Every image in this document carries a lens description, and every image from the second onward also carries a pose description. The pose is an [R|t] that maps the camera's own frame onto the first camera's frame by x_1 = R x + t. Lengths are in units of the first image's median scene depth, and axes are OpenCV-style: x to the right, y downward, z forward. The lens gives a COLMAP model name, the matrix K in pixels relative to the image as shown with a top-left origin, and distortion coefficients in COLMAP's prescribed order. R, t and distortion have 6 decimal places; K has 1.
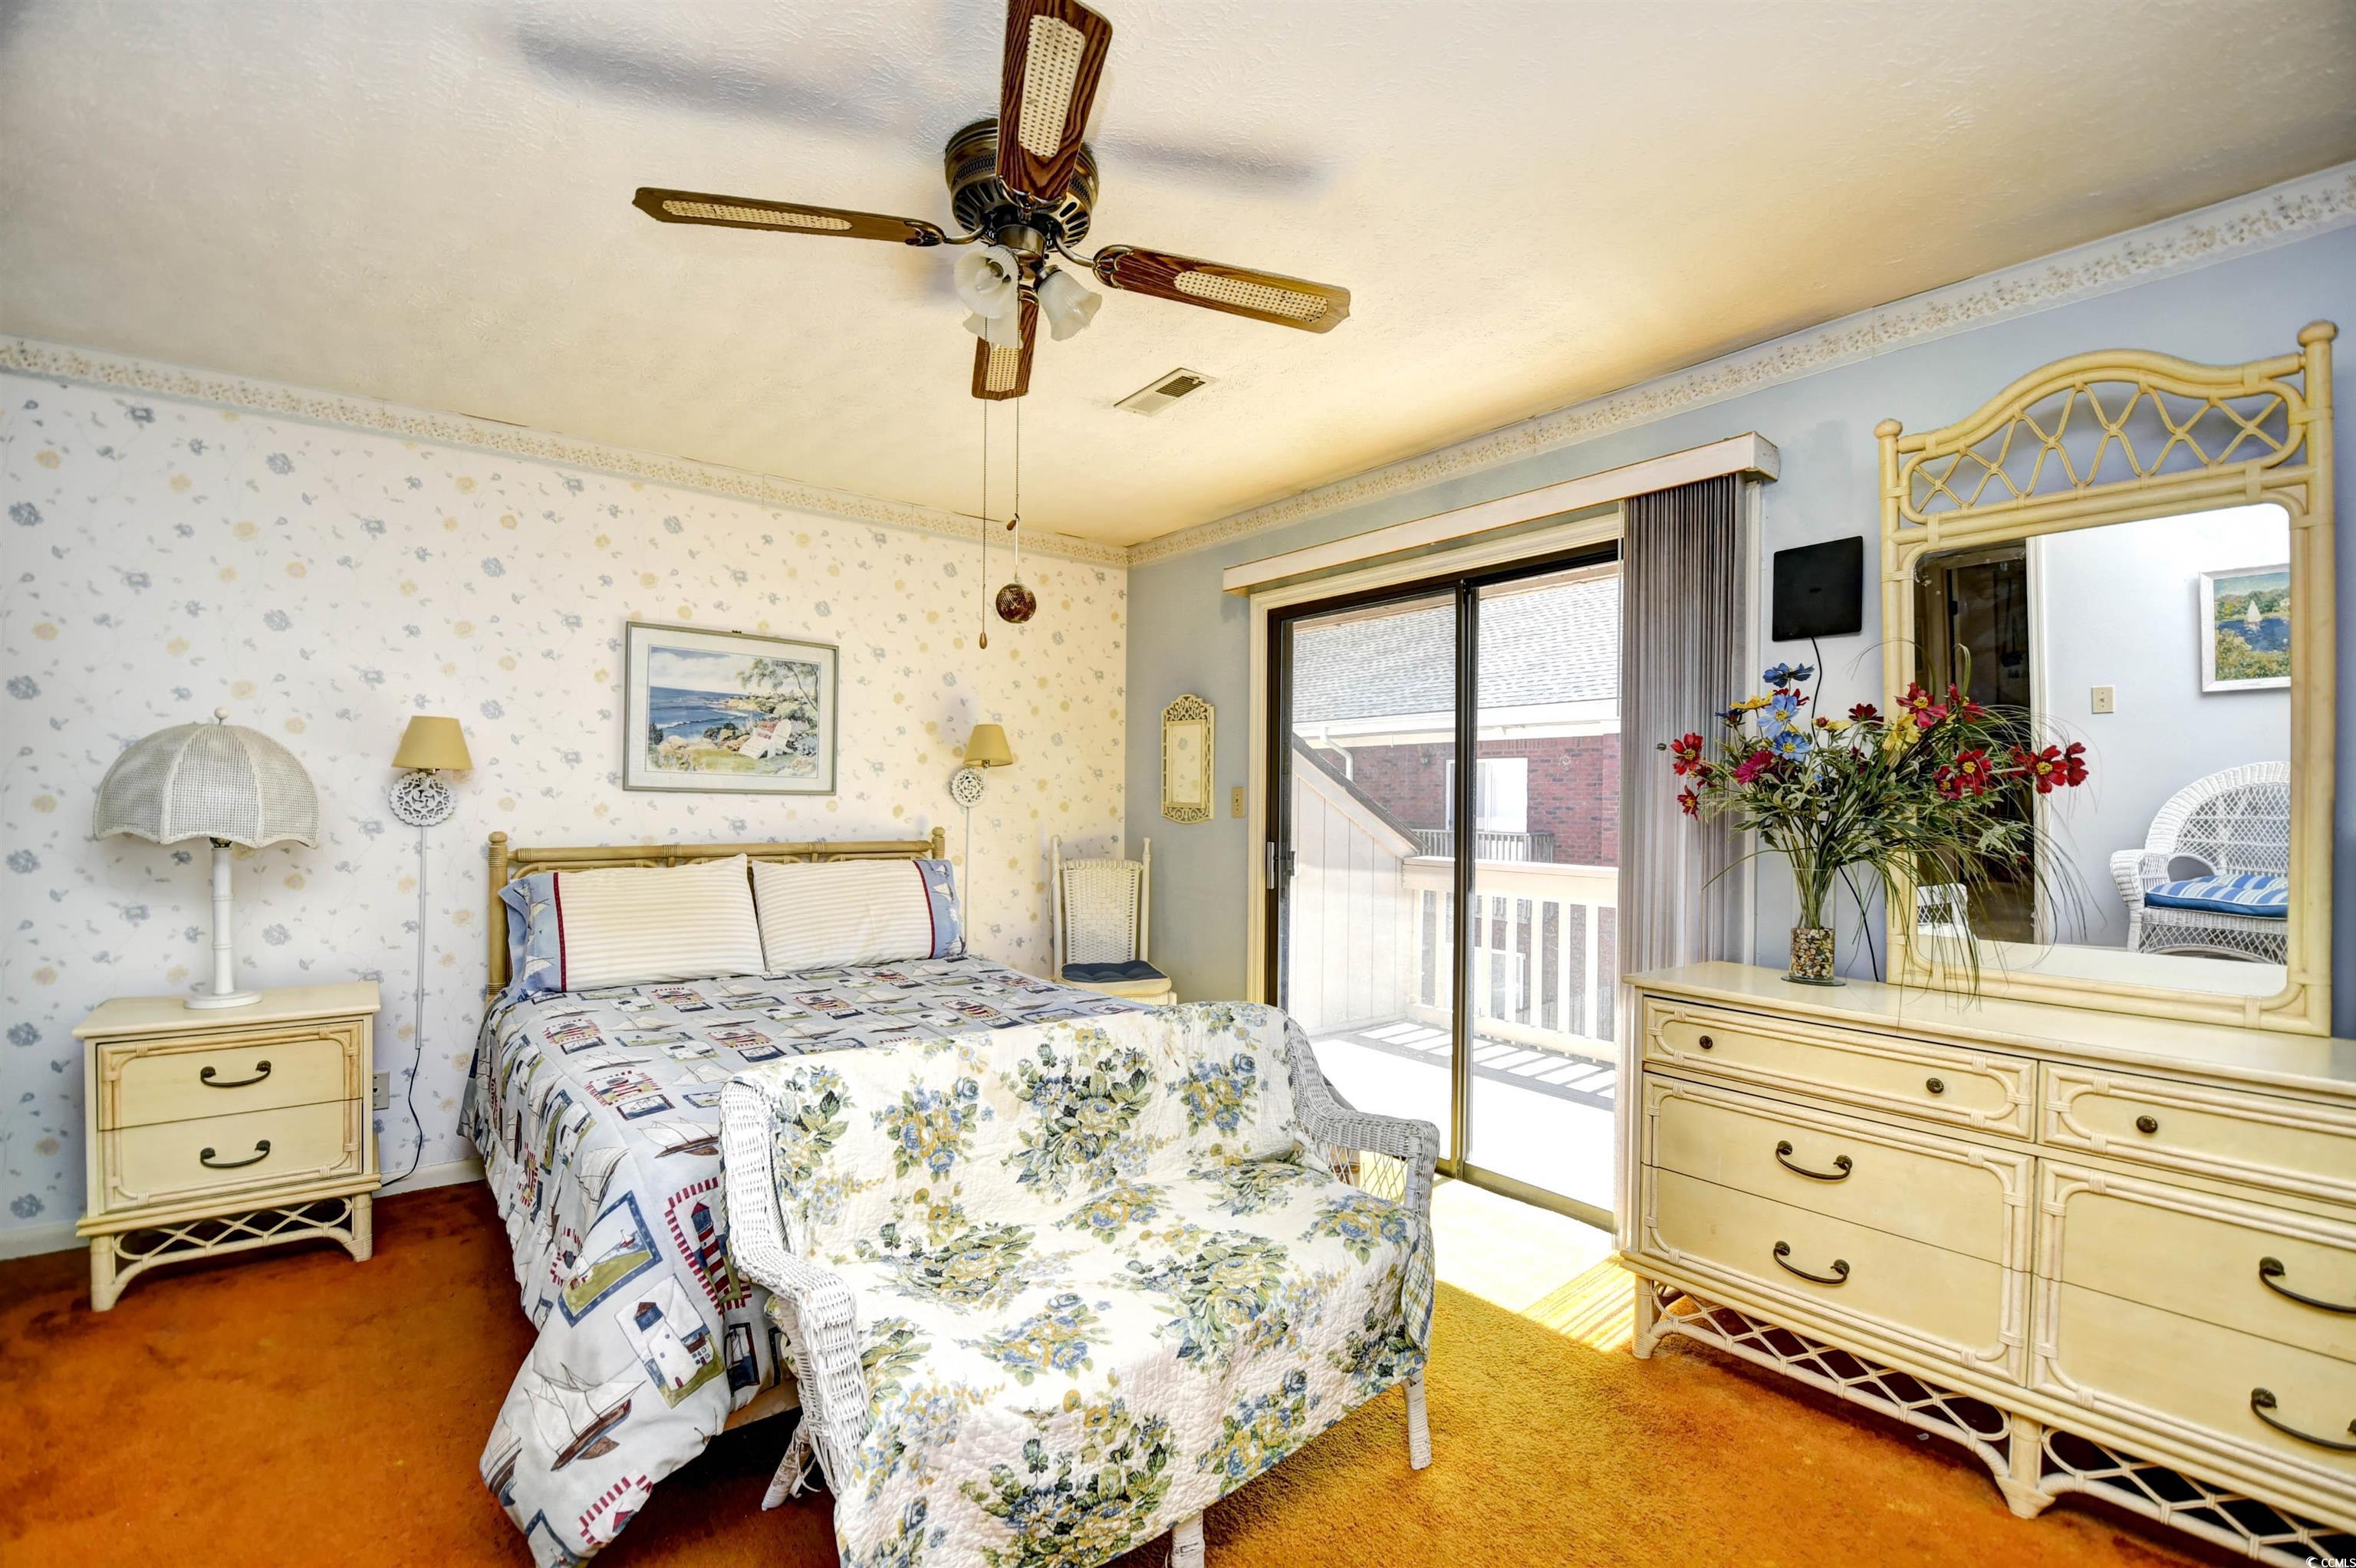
lens RADIAL K [[1033.4, 0, 1201.3], [0, 1033.4, 814.8], [0, 0, 1]] dist [0.032212, -0.030900]
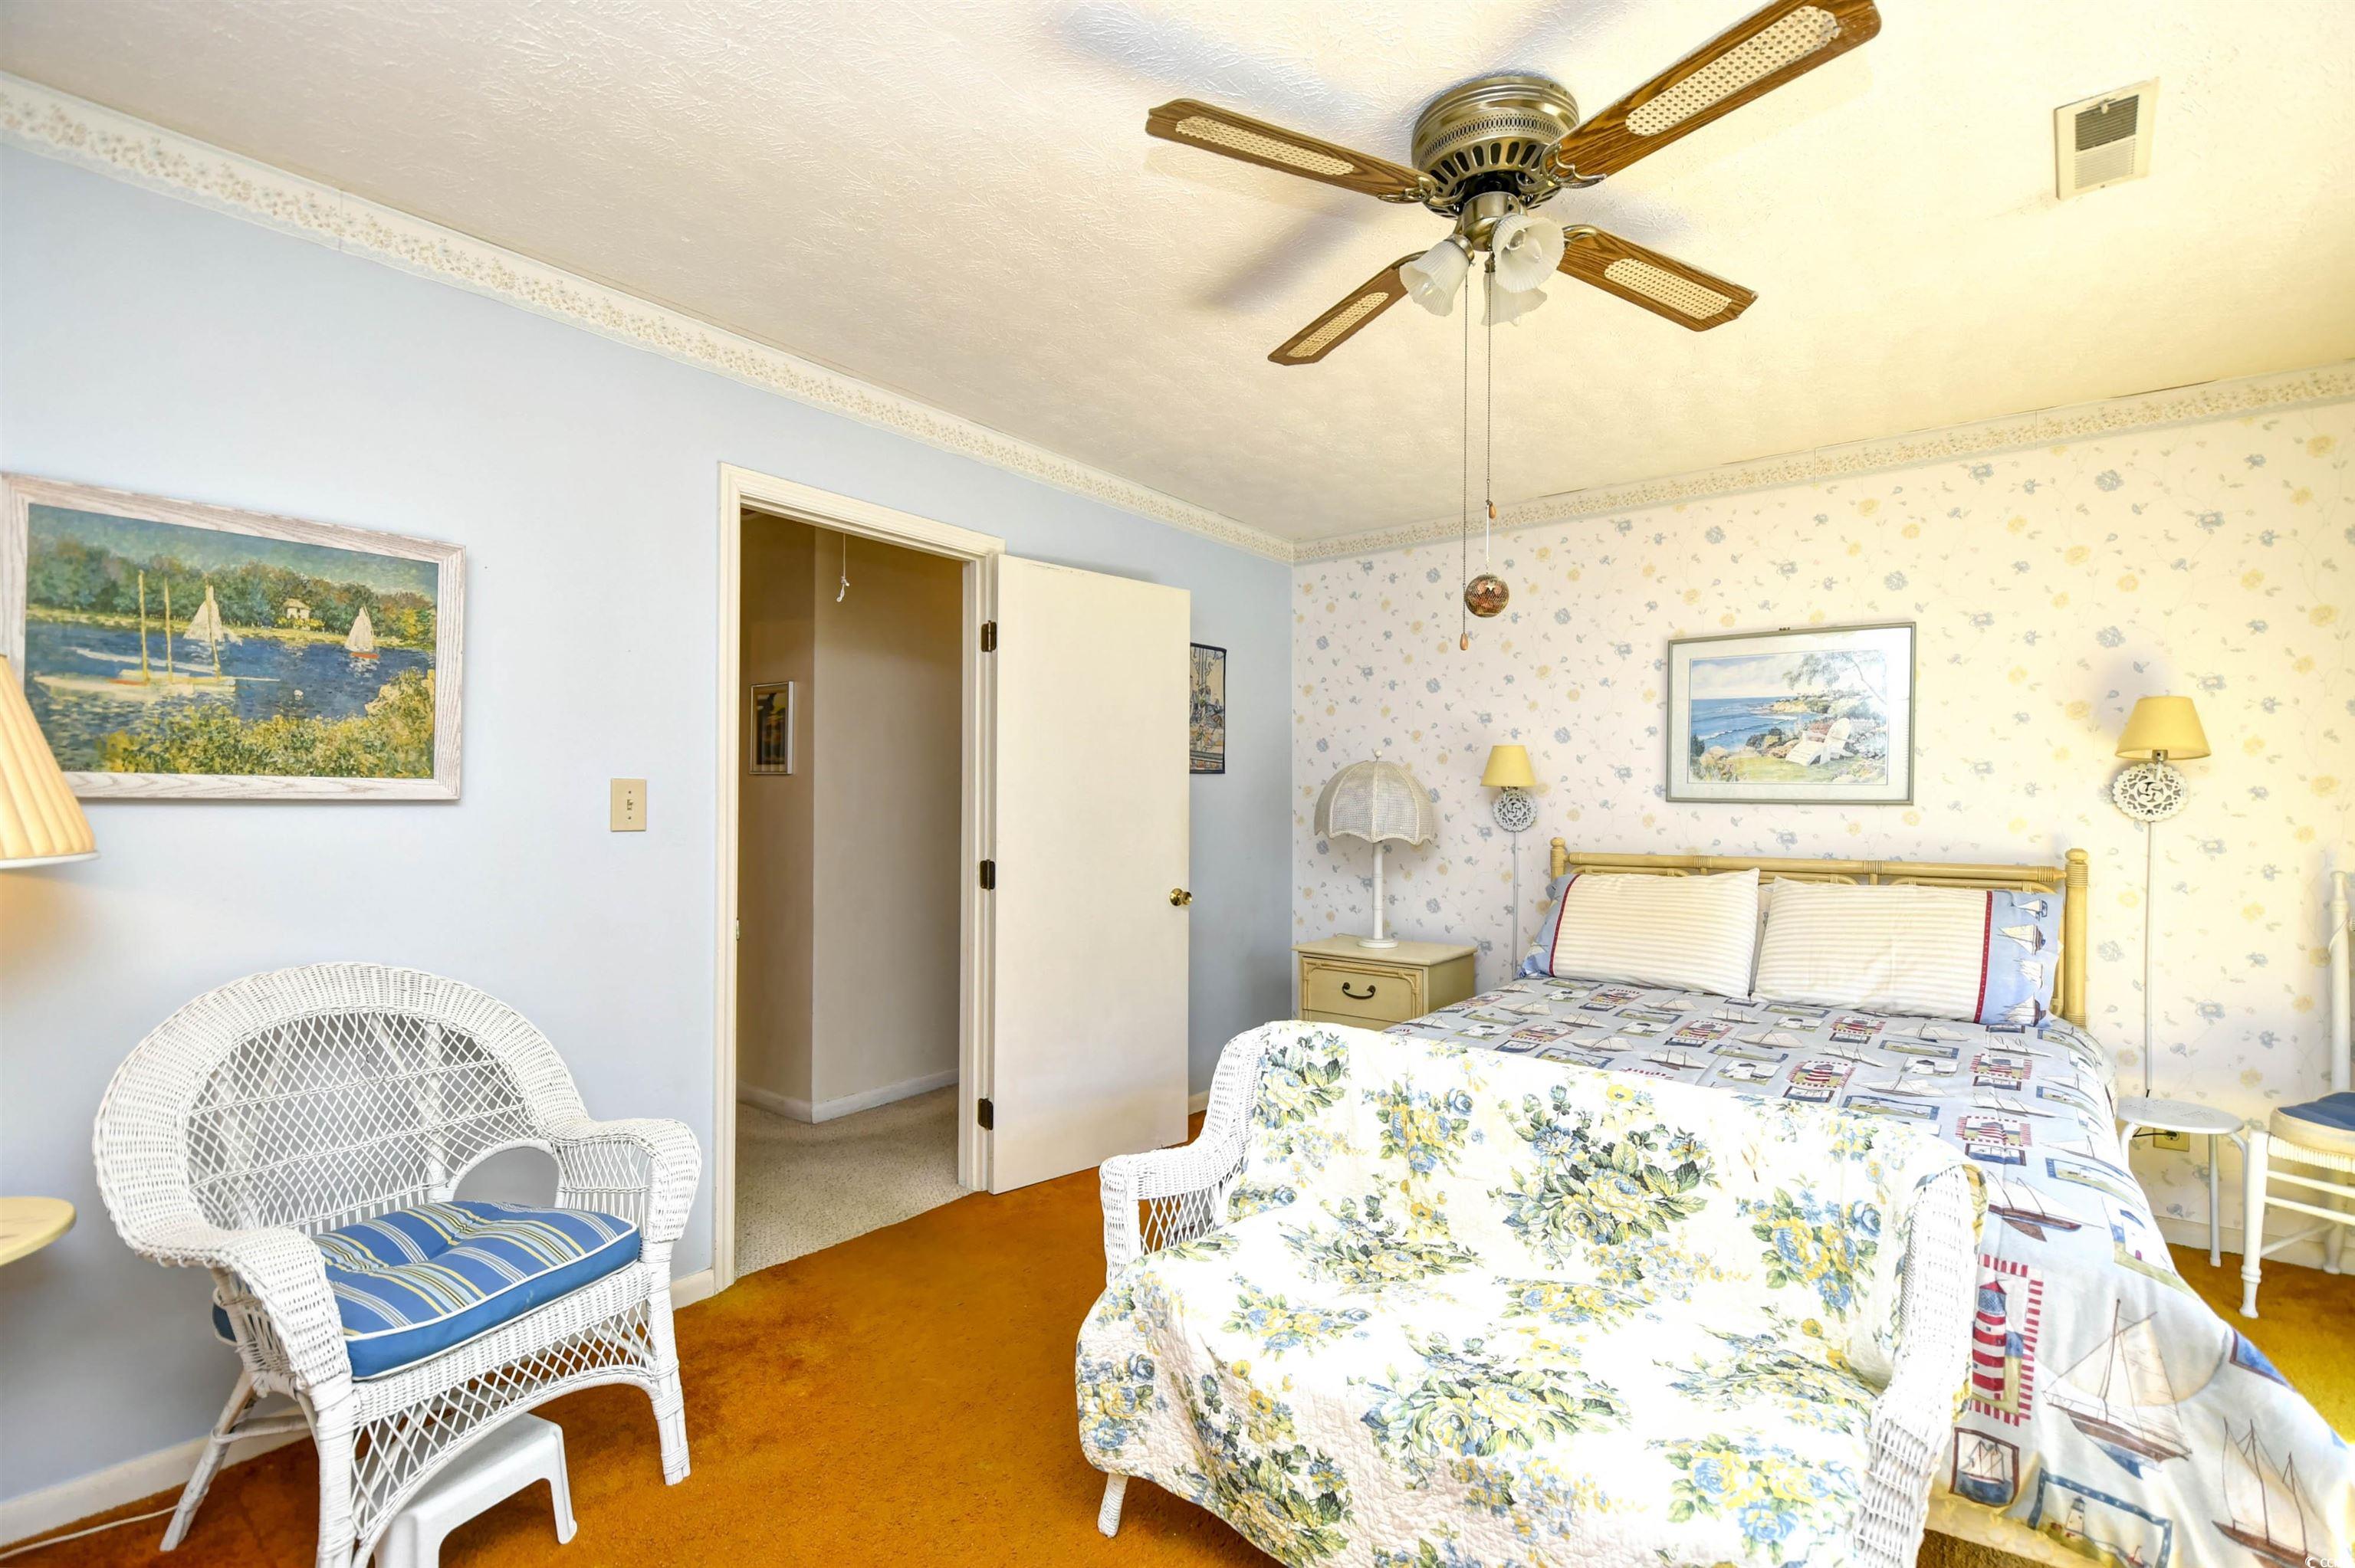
lens RADIAL K [[1051.9, 0, 1169.7], [0, 1051.9, 814.6], [0, 0, 1]] dist [0.016579, -0.019893]
pose [[0.215606, 0.000144, -0.976480, 0.378643], [-0.016837, 0.999852, -0.003570, 0.001424], [0.976335, 0.017211, 0.215576, 0.286474]]
